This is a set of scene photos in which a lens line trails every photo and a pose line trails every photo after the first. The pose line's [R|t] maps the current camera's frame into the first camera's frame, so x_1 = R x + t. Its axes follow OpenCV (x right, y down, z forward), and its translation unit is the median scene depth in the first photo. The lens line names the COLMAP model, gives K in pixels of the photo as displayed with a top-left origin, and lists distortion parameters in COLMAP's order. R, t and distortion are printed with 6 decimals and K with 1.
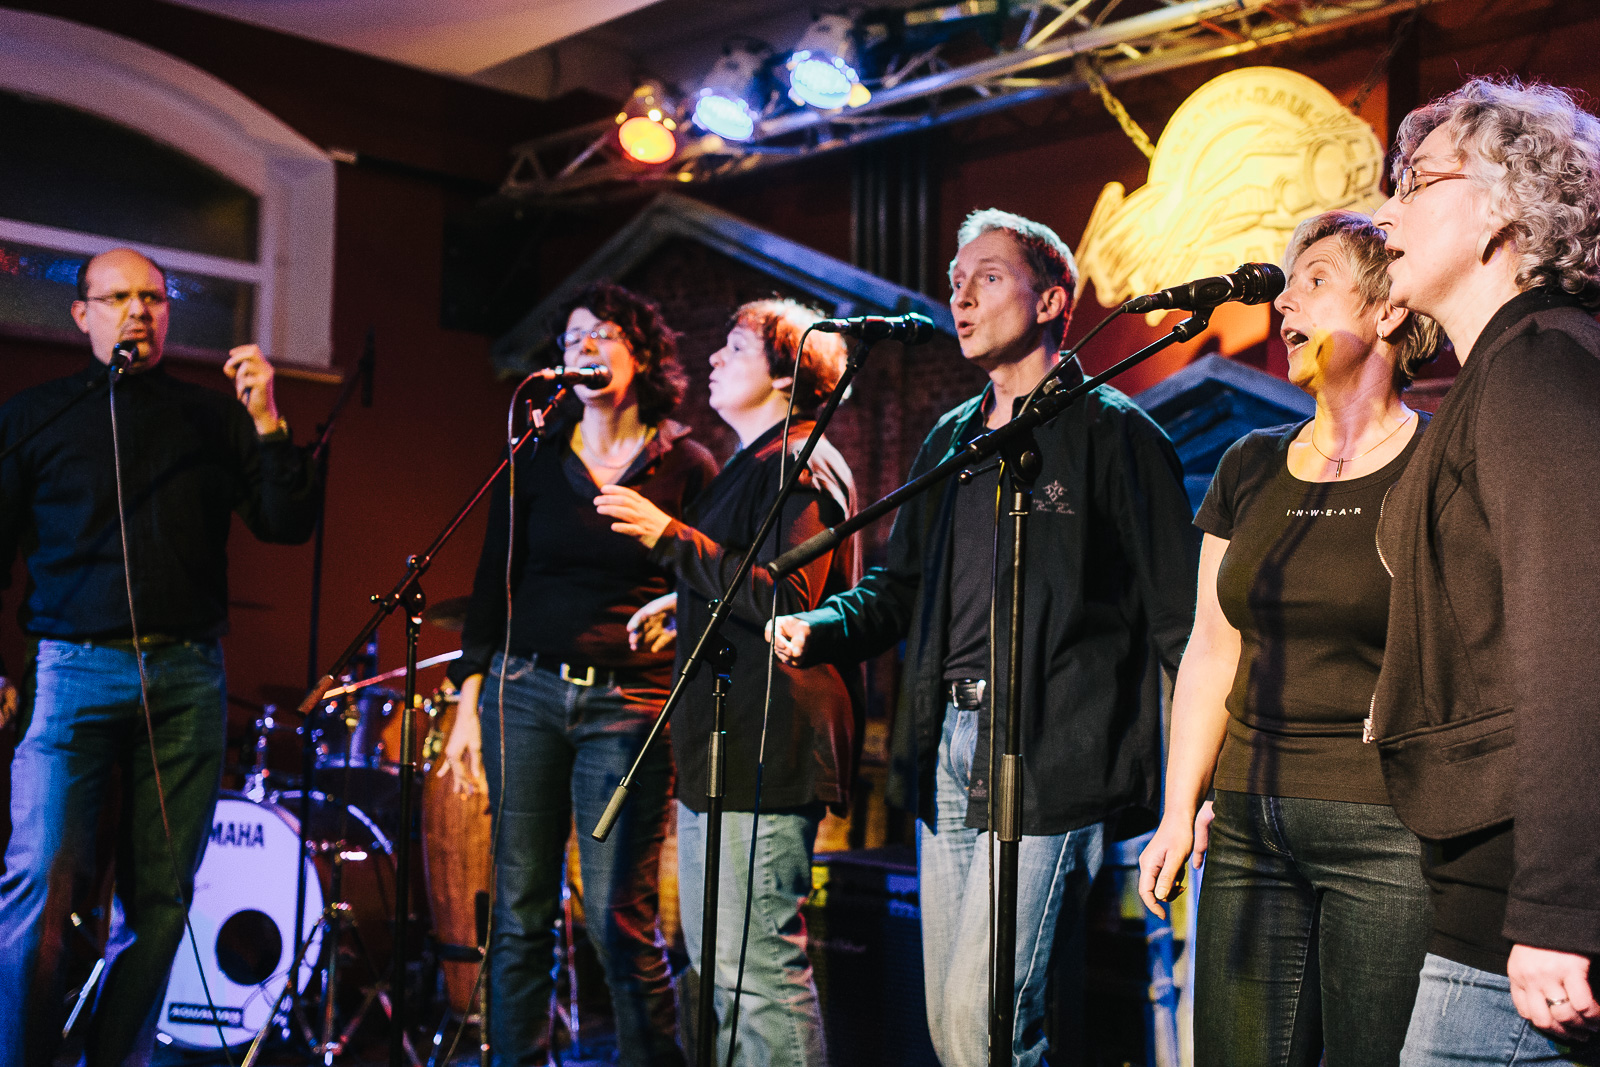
lens RADIAL K [[2000.2, 0, 789.1], [0, 2000.2, 527.3], [0, 0, 1]] dist [0.022729, 0.000000]
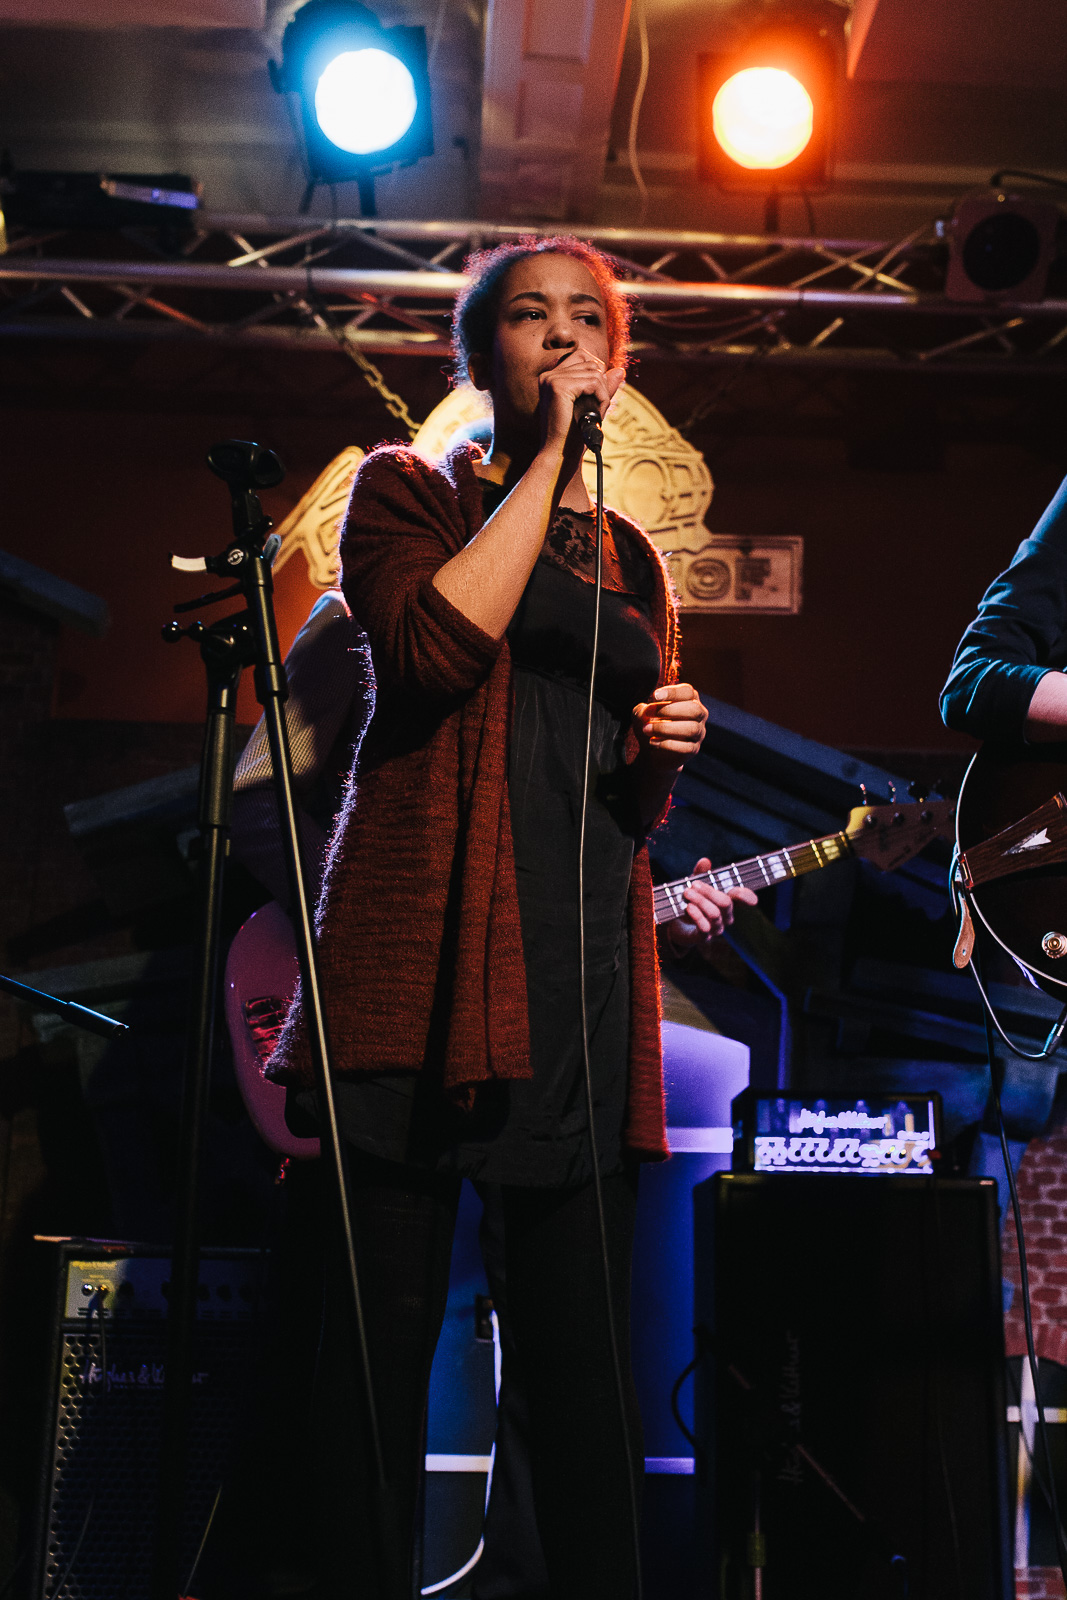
lens RADIAL K [[2000.2, 0, 538.8], [0, 2000.2, 808.1], [0, 0, 1]] dist [0.022729, 0.000000]
pose [[0.654871, 0.194888, 0.730180, -0.363263], [-0.058652, 0.976370, -0.207994, 0.141517], [-0.753461, 0.093382, 0.650827, 0.413705]]
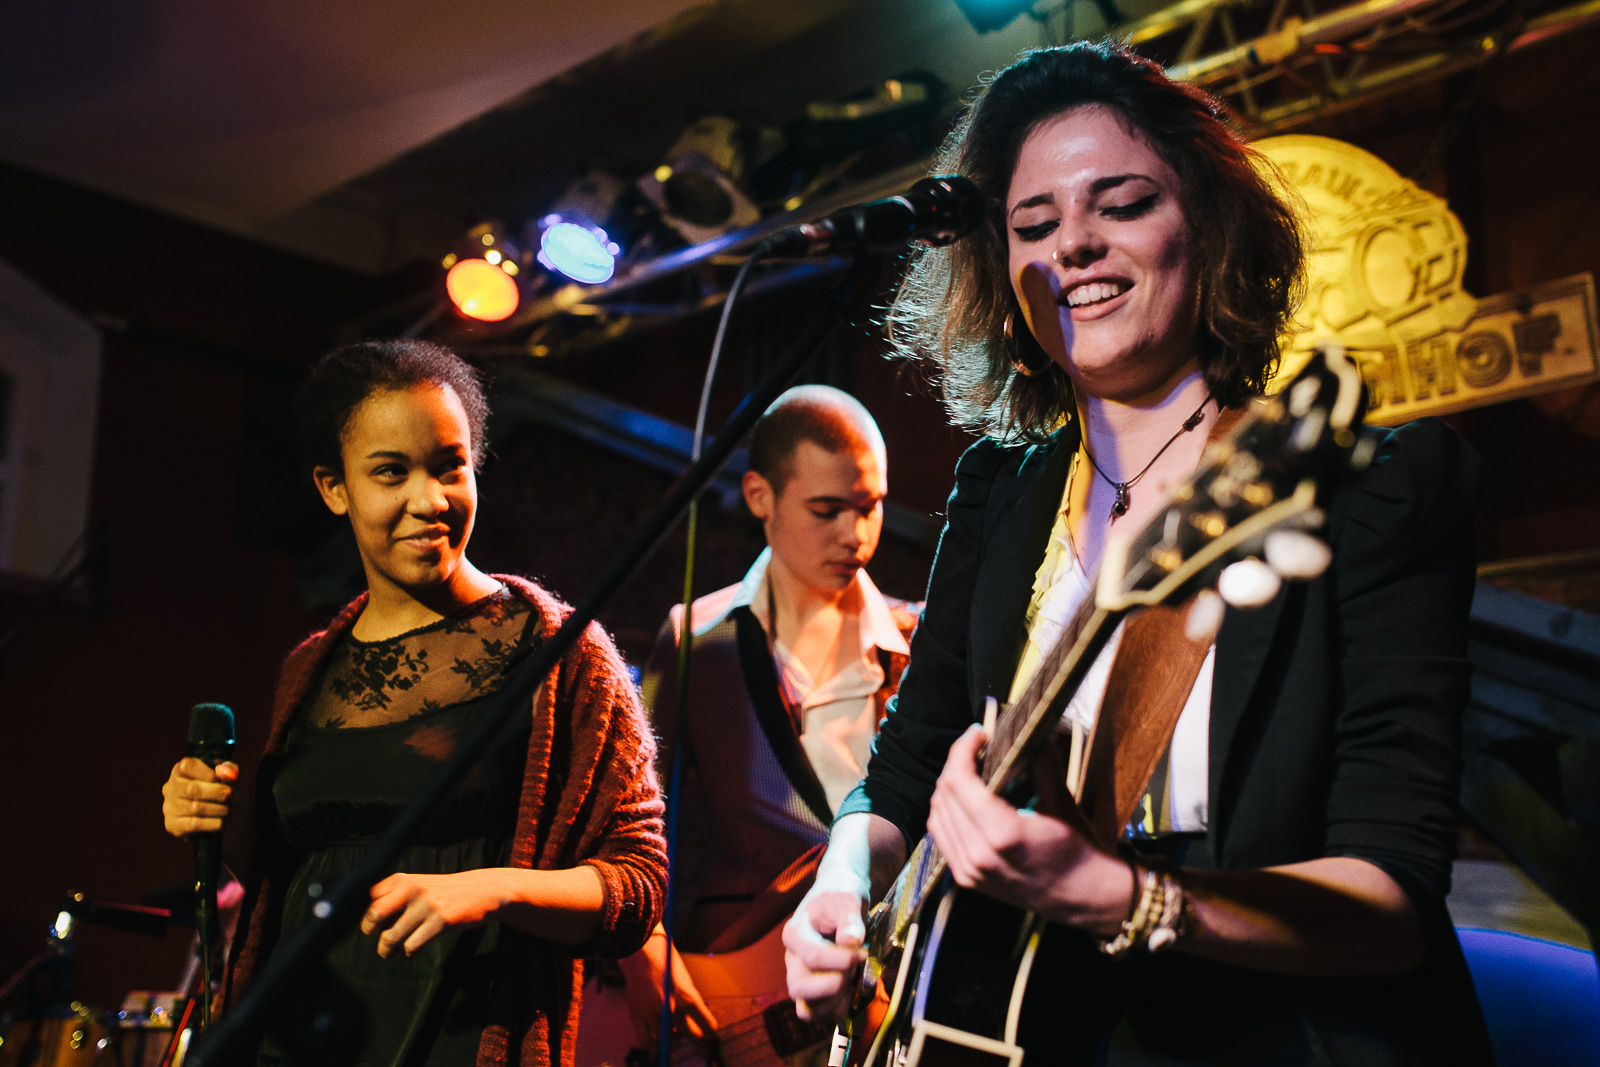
lens RADIAL K [[2000.2, 0, 791.7], [0, 2000.2, 528.8], [0, 0, 1]] dist [0.022729, 0.000000]
pose [[0.999289, 0.002697, 0.037605, 0.024878], [0.002944, 0.988810, -0.149154, 0.020541], [-0.037586, 0.149158, 0.988099, 0.278945]]
